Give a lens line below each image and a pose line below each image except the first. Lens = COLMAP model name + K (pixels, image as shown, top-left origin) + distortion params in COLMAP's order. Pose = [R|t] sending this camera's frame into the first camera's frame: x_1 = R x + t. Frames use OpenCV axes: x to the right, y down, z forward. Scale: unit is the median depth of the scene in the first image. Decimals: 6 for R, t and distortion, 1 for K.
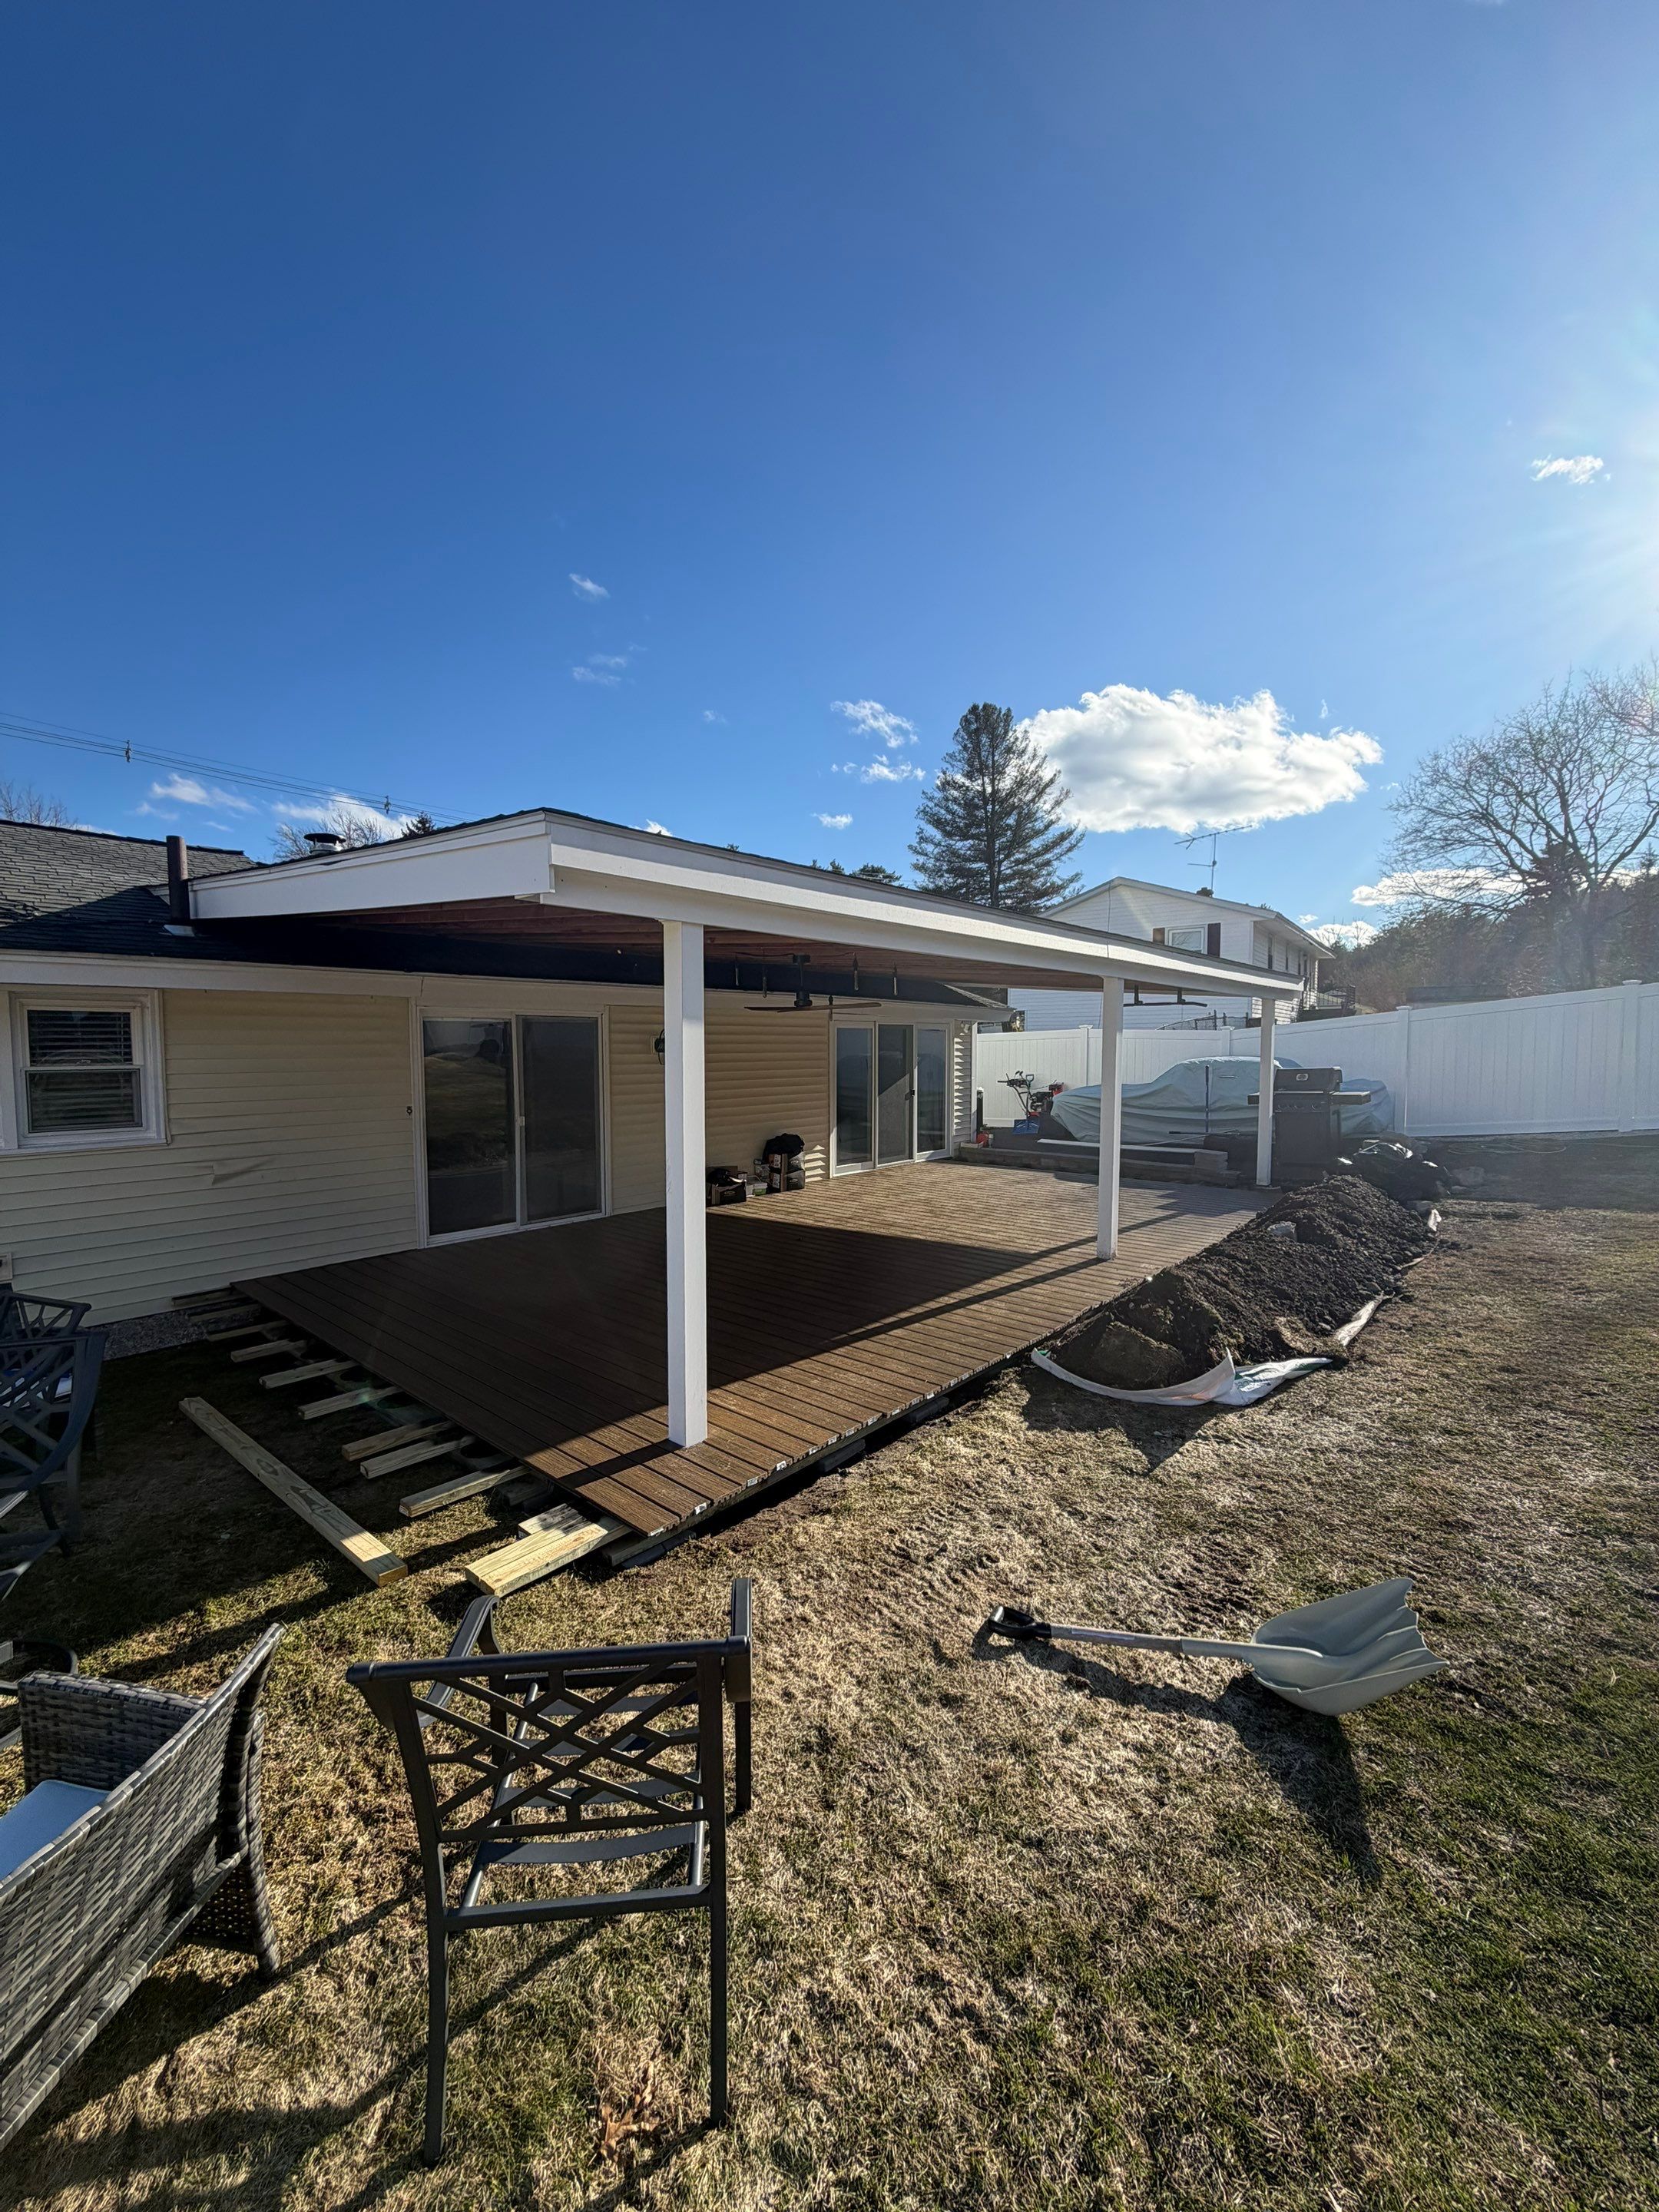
lens RADIAL K [[874.2, 0, 824.4], [0, 874.2, 1095.3], [0, 0, 1]] dist [-0.001809, 0.000498]
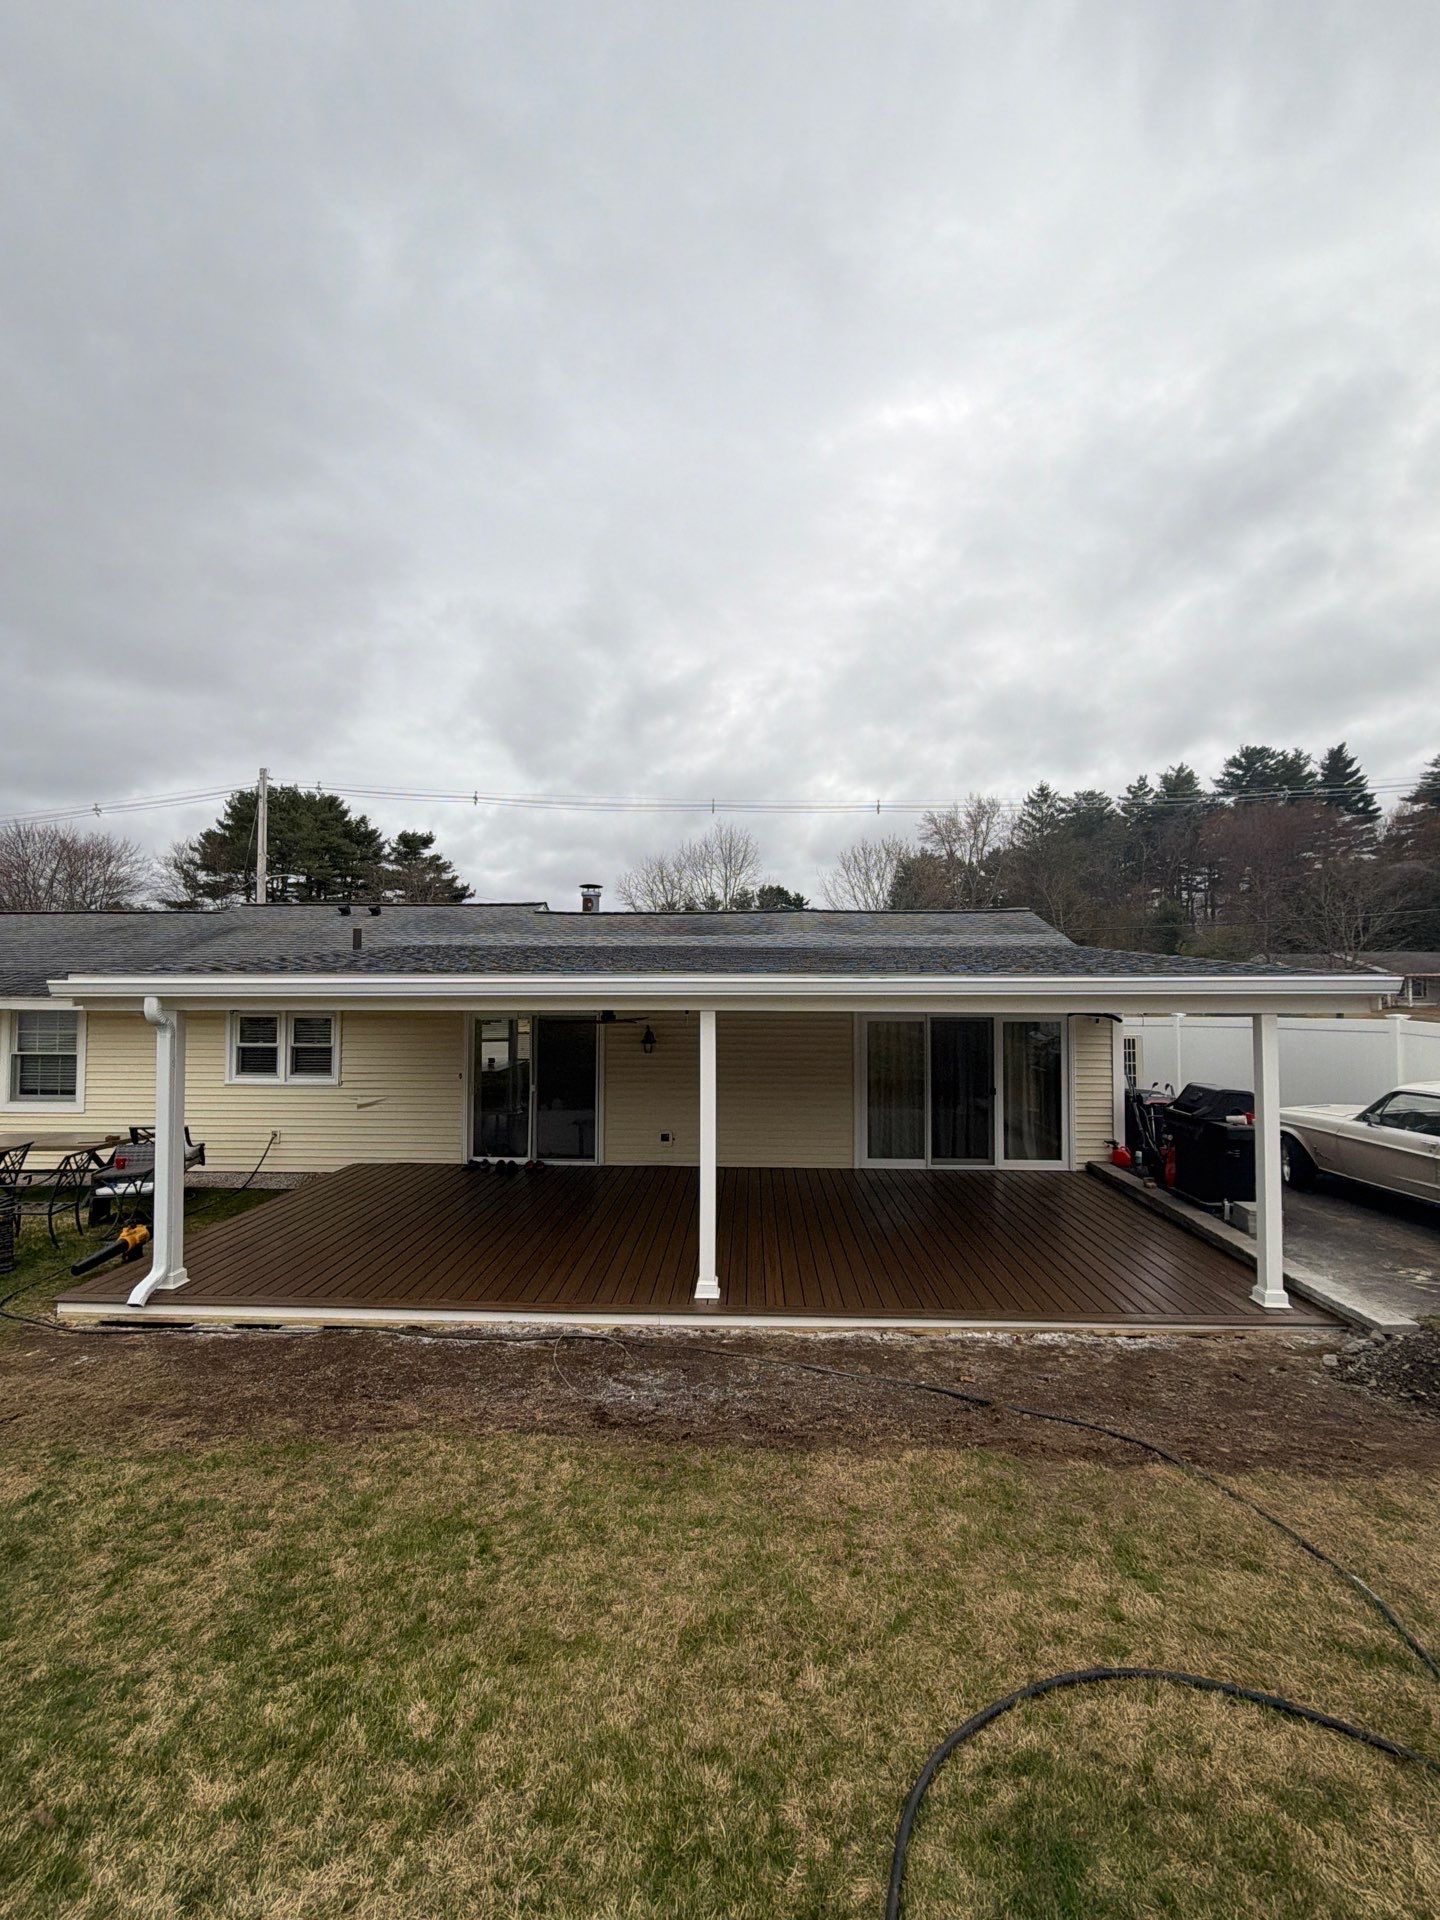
lens RADIAL K [[829.5, 0, 715.9], [0, 829.5, 956.0], [0, 0, 1]] dist [-0.001808, 0.000586]
pose [[0.634789, -0.021871, -0.772376, 0.680362], [-0.047968, 0.996556, -0.067642, -0.082386], [0.771195, 0.079988, 0.631554, 0.250989]]
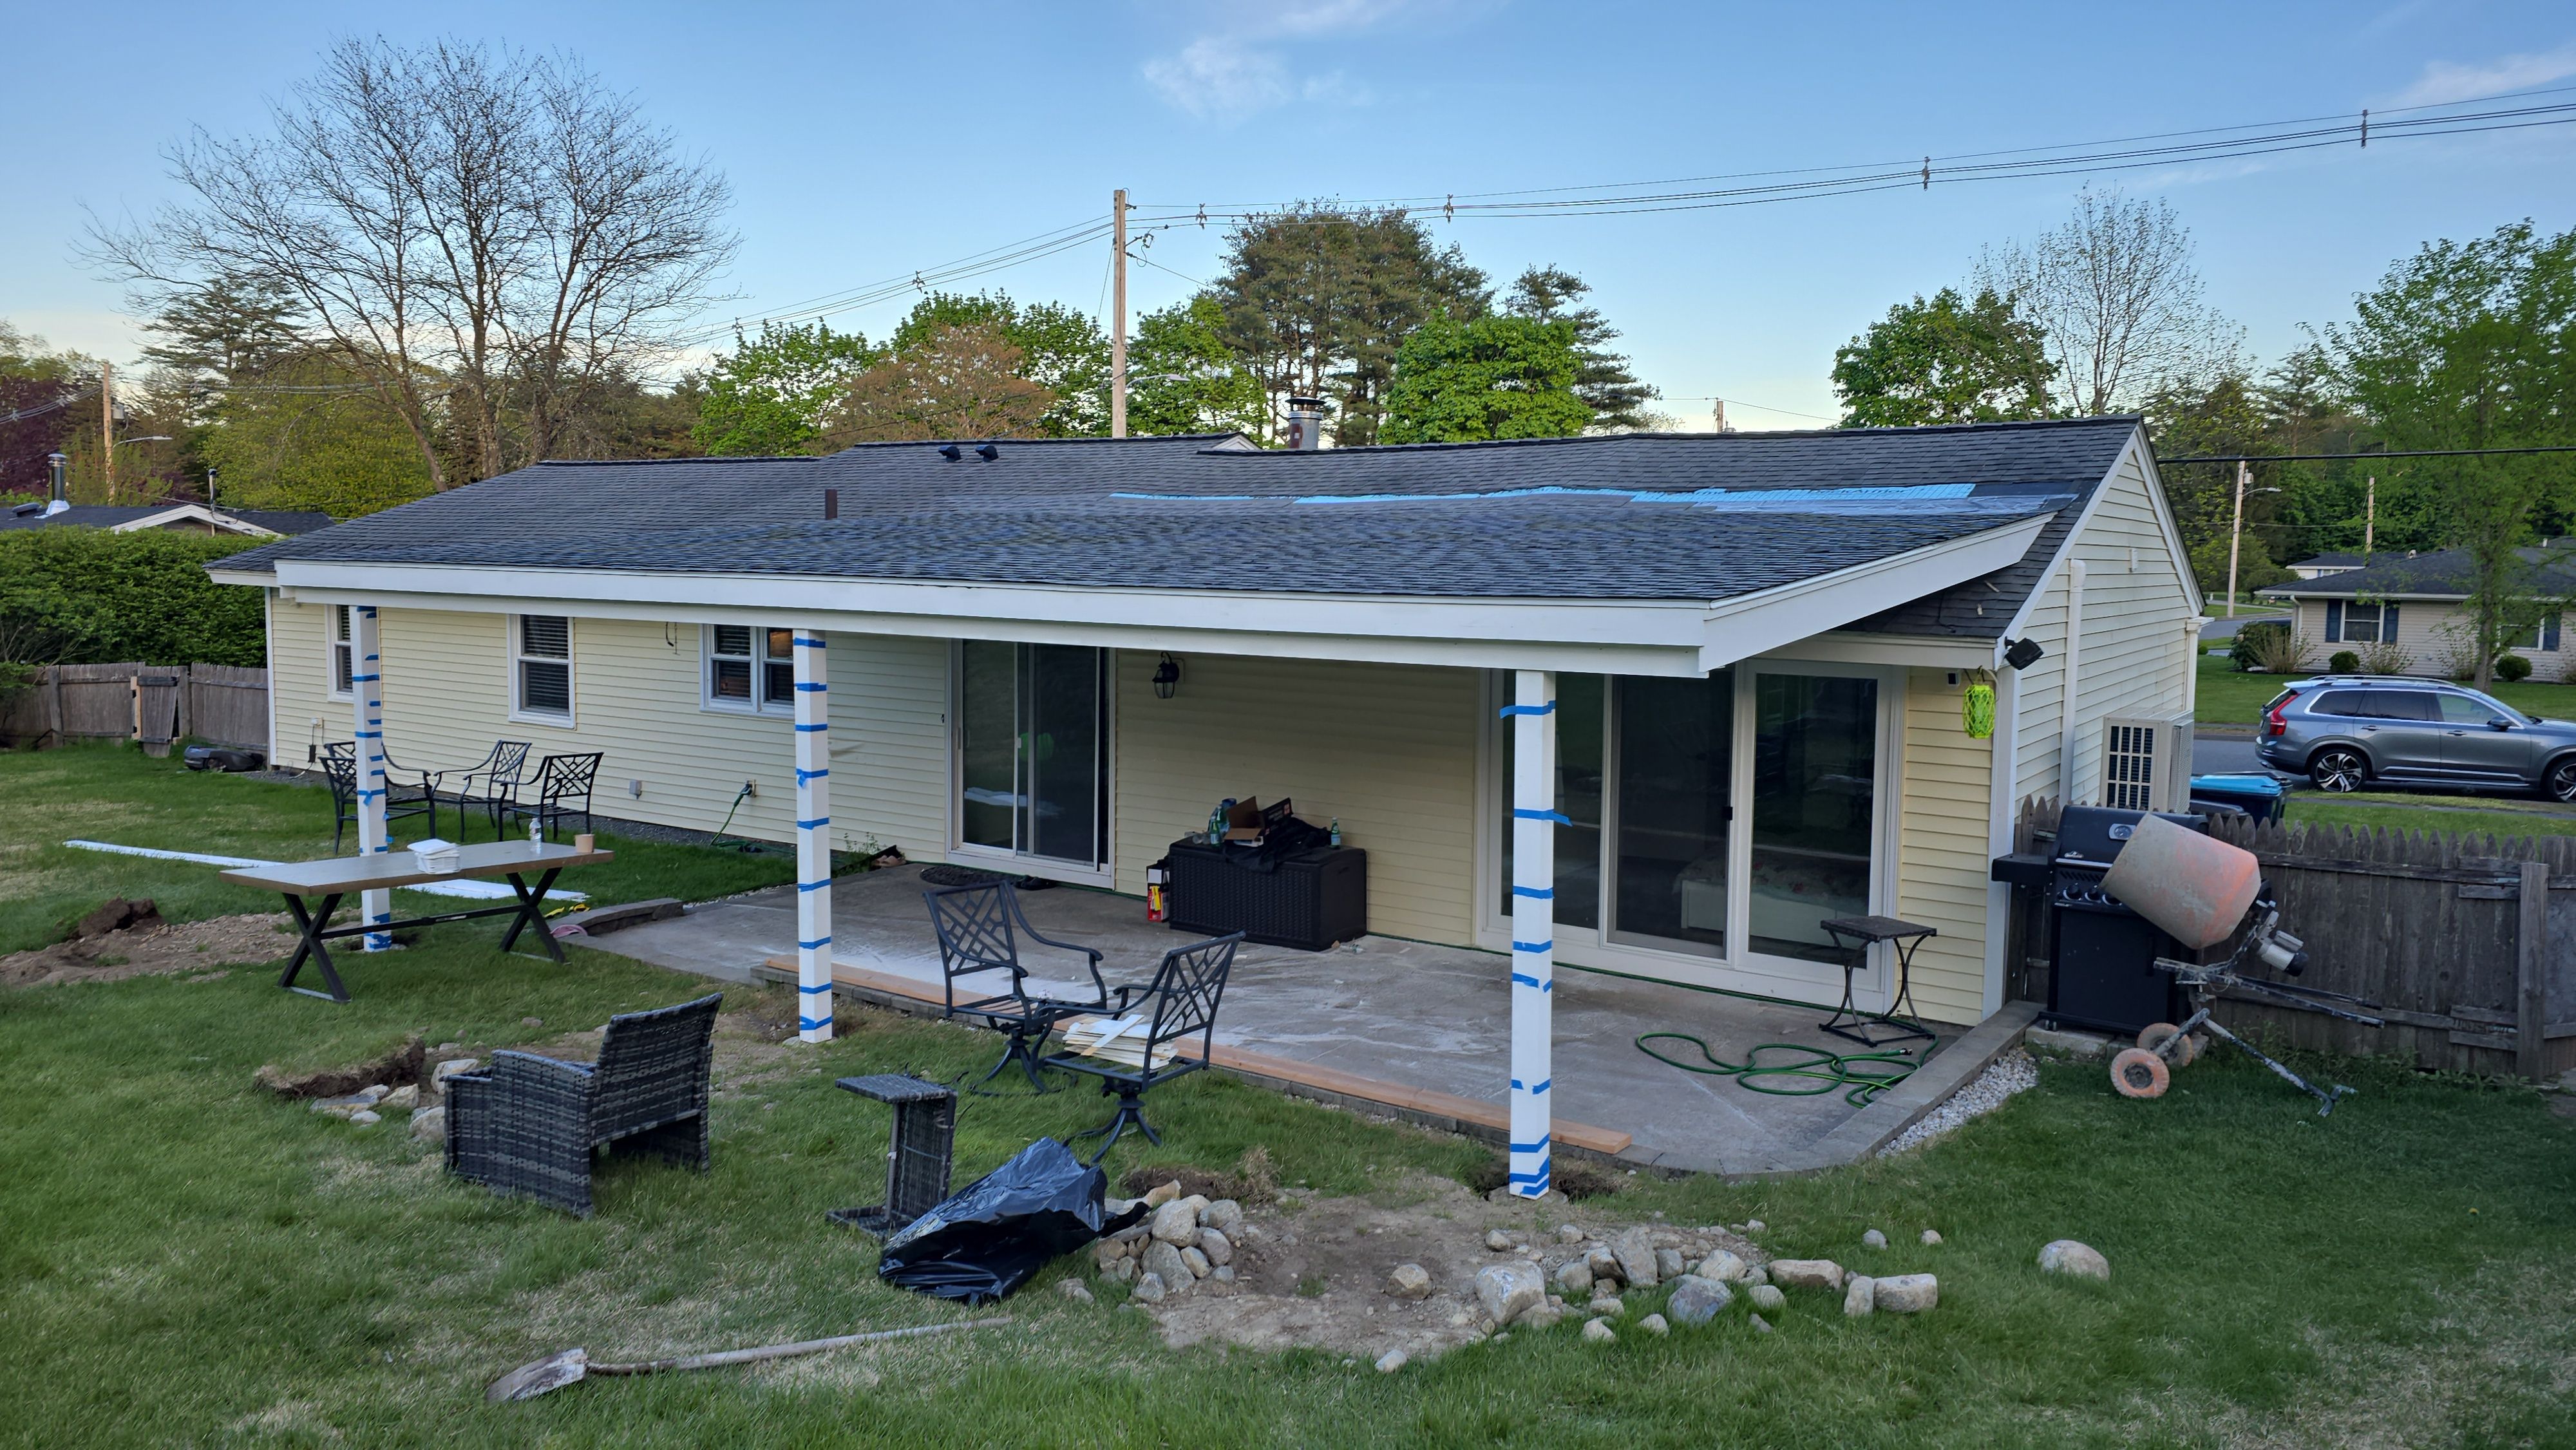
lens RADIAL K [[1696.1, 0, 1312.8], [0, 1696.1, 729.9], [0, 0, 1]] dist [0.074747, -0.058267]
pose [[0.148076, 0.104764, -0.983411, 1.067044], [-0.073528, 0.992788, 0.094692, -0.130357], [0.986239, 0.058287, 0.154712, 0.749228]]
